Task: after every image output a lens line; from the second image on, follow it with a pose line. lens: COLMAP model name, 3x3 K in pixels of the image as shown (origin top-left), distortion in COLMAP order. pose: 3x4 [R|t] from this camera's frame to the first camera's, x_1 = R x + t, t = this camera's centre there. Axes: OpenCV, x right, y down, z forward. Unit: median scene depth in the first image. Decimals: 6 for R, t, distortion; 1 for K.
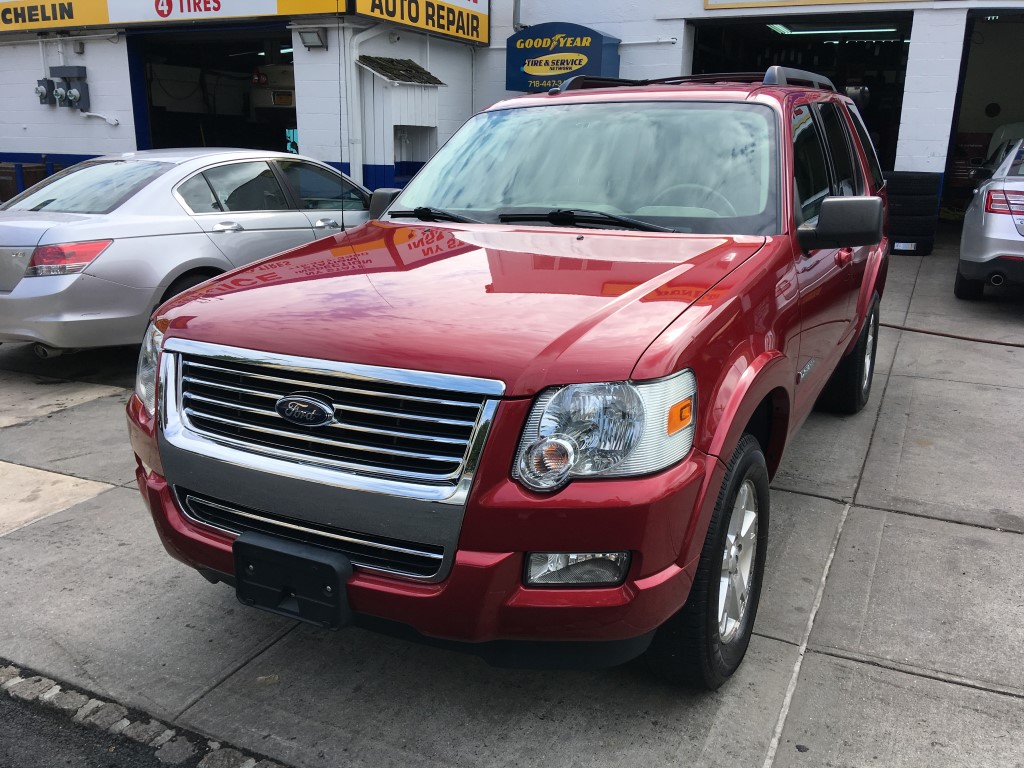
lens RADIAL K [[863.9, 0, 505.1], [0, 863.9, 381.9], [0, 0, 1]] dist [0.096154, -0.136228]
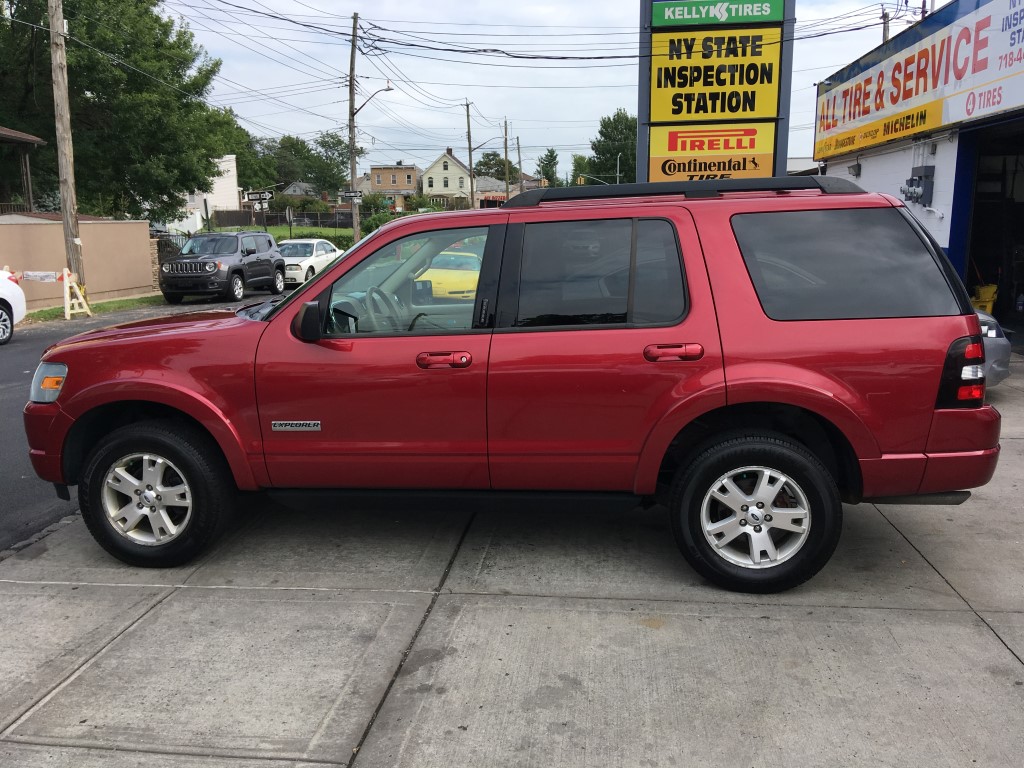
lens RADIAL K [[863.9, 0, 509.3], [0, 863.9, 373.0], [0, 0, 1]] dist [0.096154, -0.136228]
pose [[0.337998, 0.148561, -0.929348, 1.184745], [-0.239833, 0.968459, 0.067588, -0.182707], [0.910076, 0.200044, 0.362967, 0.562270]]
